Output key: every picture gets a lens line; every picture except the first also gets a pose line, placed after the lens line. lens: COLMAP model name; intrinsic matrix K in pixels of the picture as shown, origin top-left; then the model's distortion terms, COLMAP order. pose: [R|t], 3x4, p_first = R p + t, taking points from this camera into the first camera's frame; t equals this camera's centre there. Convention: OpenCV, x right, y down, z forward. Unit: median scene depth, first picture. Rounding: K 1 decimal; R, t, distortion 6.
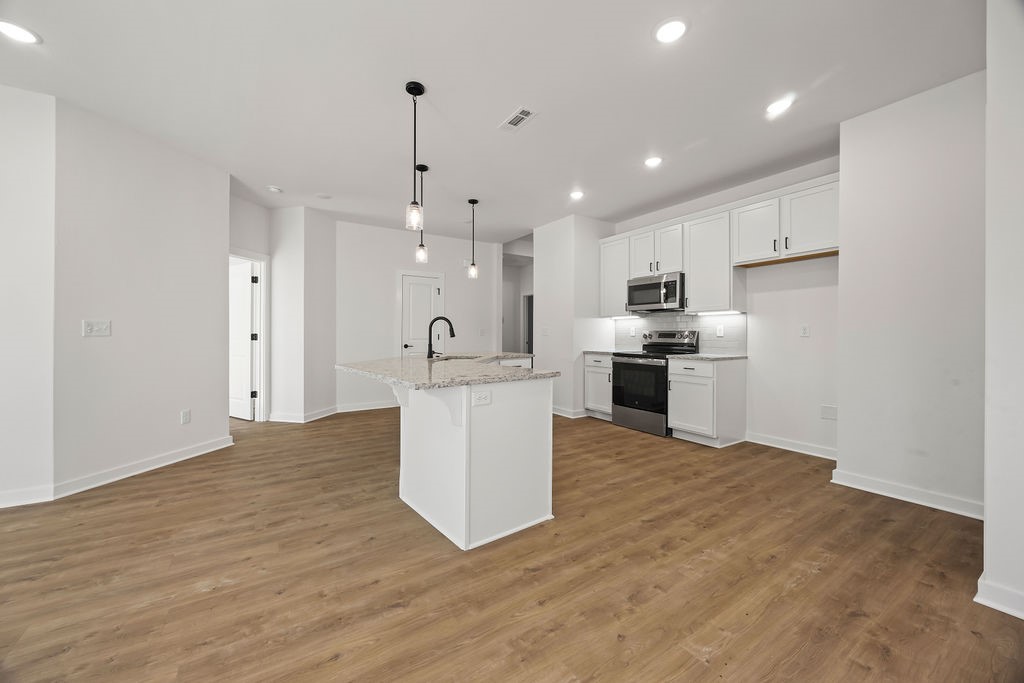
lens RADIAL K [[388.1, 0, 505.2], [0, 388.1, 334.4], [0, 0, 1]] dist [-0.006062, 0.001247]
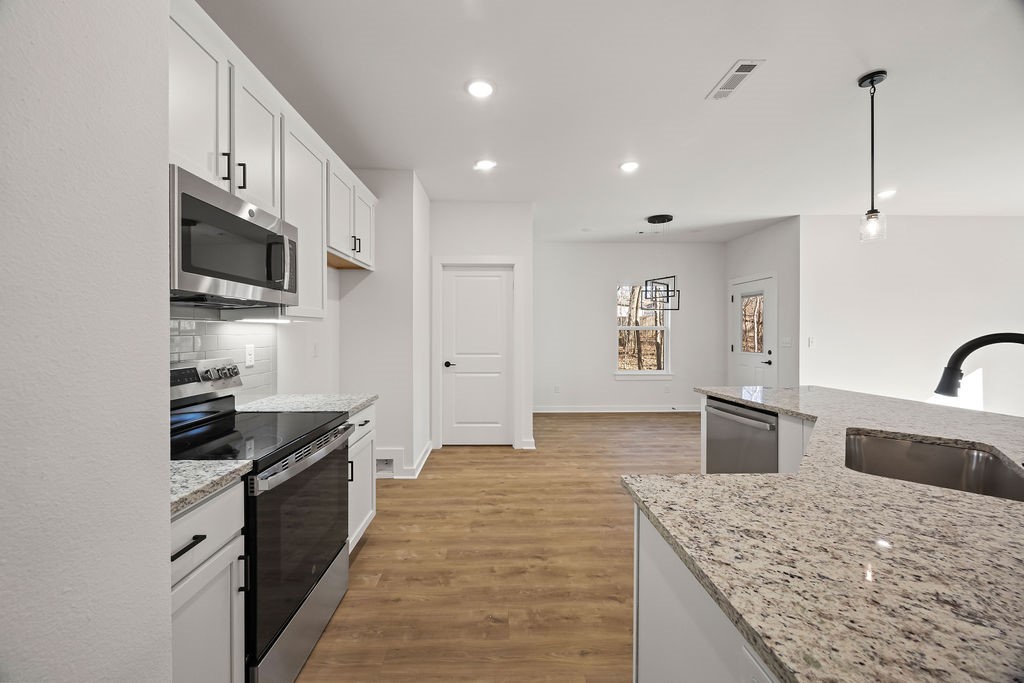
lens RADIAL K [[388.1, 0, 507.4], [0, 388.1, 332.7], [0, 0, 1]] dist [-0.006062, 0.001247]
pose [[-0.856438, -0.003277, 0.516240, 0.016337], [-0.000216, 0.999982, 0.005990, -0.062980], [-0.516250, 0.005019, -0.856423, 1.925157]]
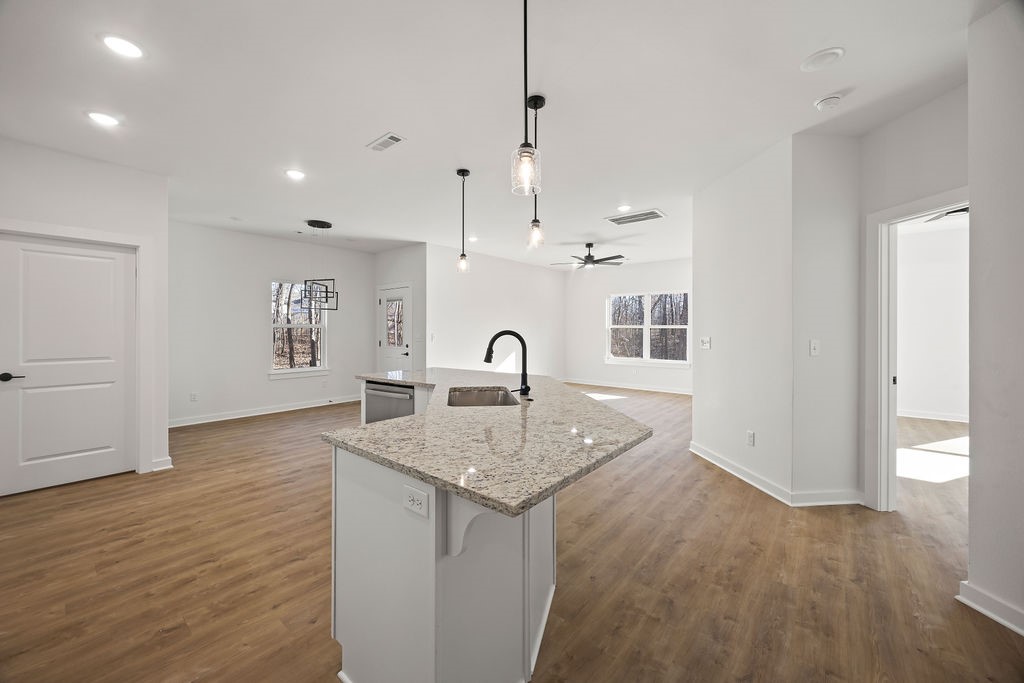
lens RADIAL K [[388.1, 0, 505.0], [0, 388.1, 330.3], [0, 0, 1]] dist [-0.006062, 0.001247]
pose [[-0.953917, -0.001881, -0.300065, 0.036764], [-0.003162, 0.999988, 0.003784, -0.064061], [0.300054, 0.004559, -0.953911, 2.123517]]
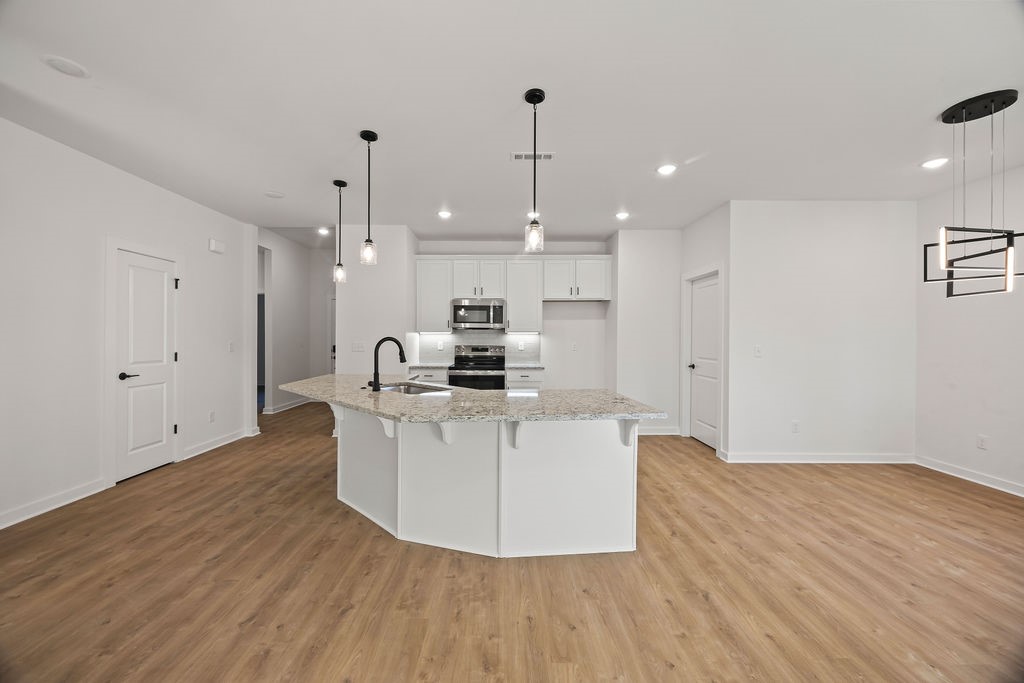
lens RADIAL K [[388.1, 0, 505.4], [0, 388.1, 336.9], [0, 0, 1]] dist [-0.006062, 0.001247]
pose [[0.534150, 0.001544, 0.845388, -0.930759], [-0.001904, 0.999998, -0.000623, -0.060010], [-0.845388, -0.001277, 0.534152, 0.505907]]
